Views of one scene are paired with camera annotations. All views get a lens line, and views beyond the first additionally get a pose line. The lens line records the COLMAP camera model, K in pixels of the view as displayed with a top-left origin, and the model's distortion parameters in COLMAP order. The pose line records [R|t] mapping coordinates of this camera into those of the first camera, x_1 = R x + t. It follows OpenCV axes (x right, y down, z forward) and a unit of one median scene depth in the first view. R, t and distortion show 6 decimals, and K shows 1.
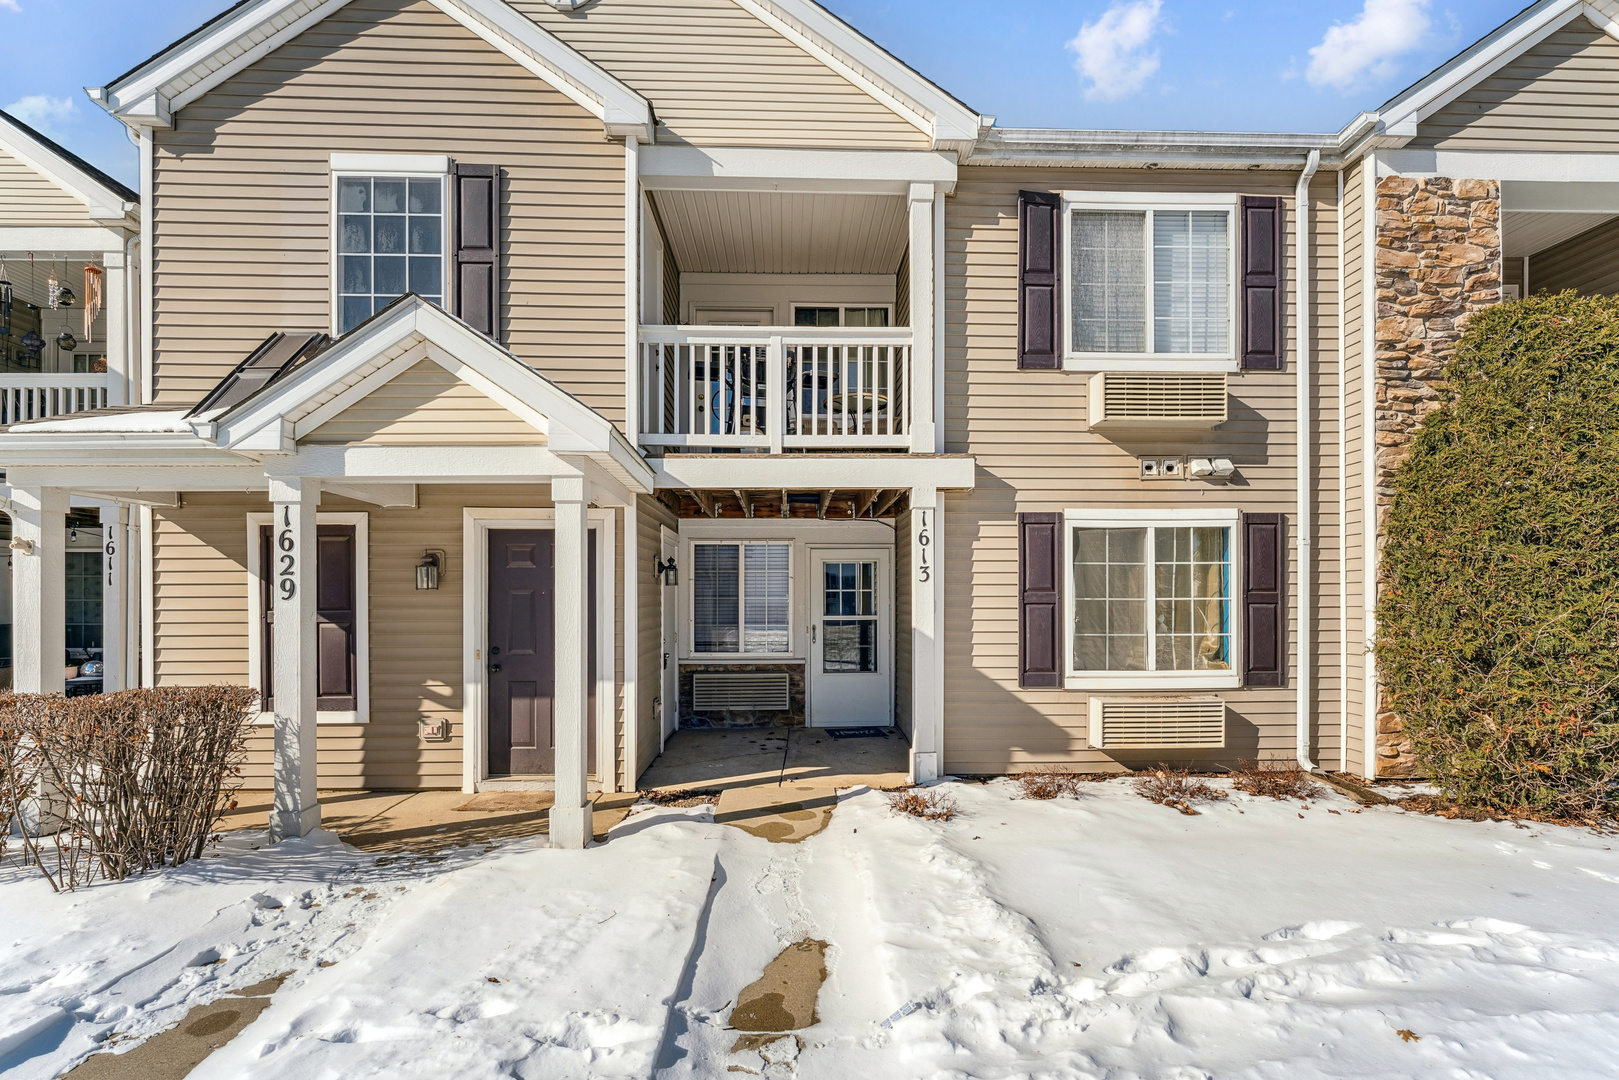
lens RADIAL K [[700.4, 0, 809.7], [0, 700.4, 574.1], [0, 0, 1]] dist [-0.001045, -0.000196]
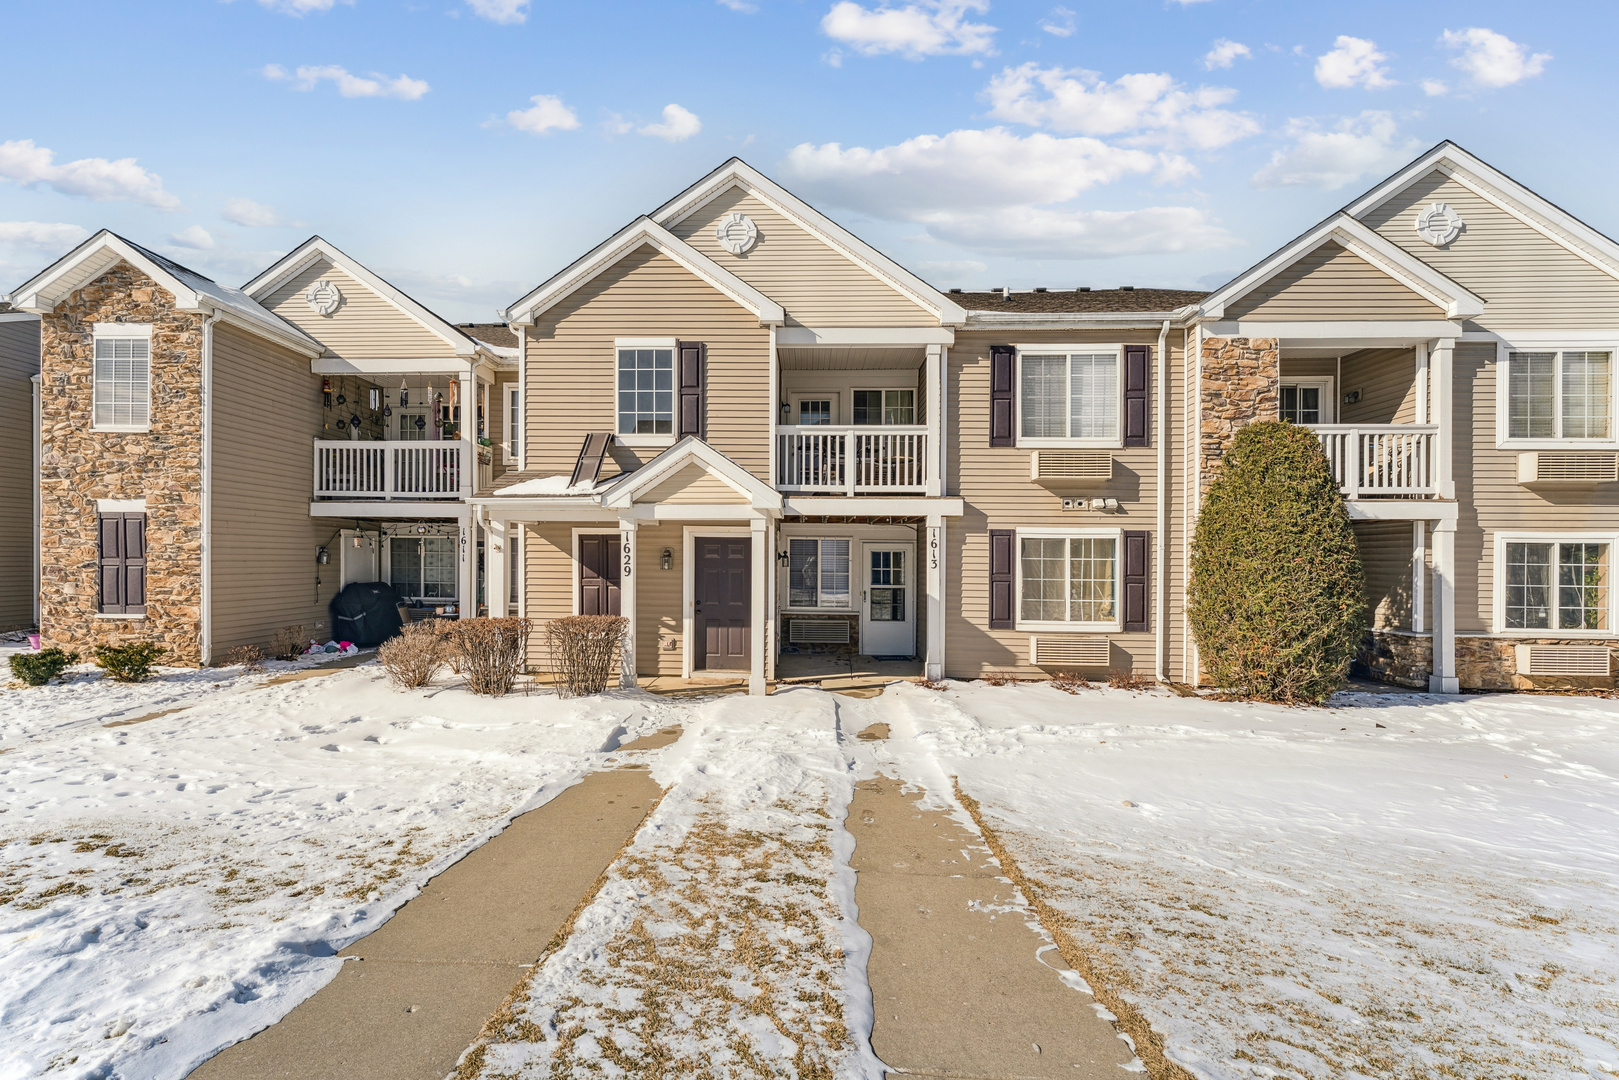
lens RADIAL K [[658.8, 0, 764.3], [0, 658.8, 529.3], [0, 0, 1]] dist [0.000836, -0.000158]
pose [[0.994809, 0.007598, -0.101477, -0.095348], [-0.009067, 0.999861, -0.014023, -0.059814], [0.101356, 0.014870, 0.994739, -0.704671]]
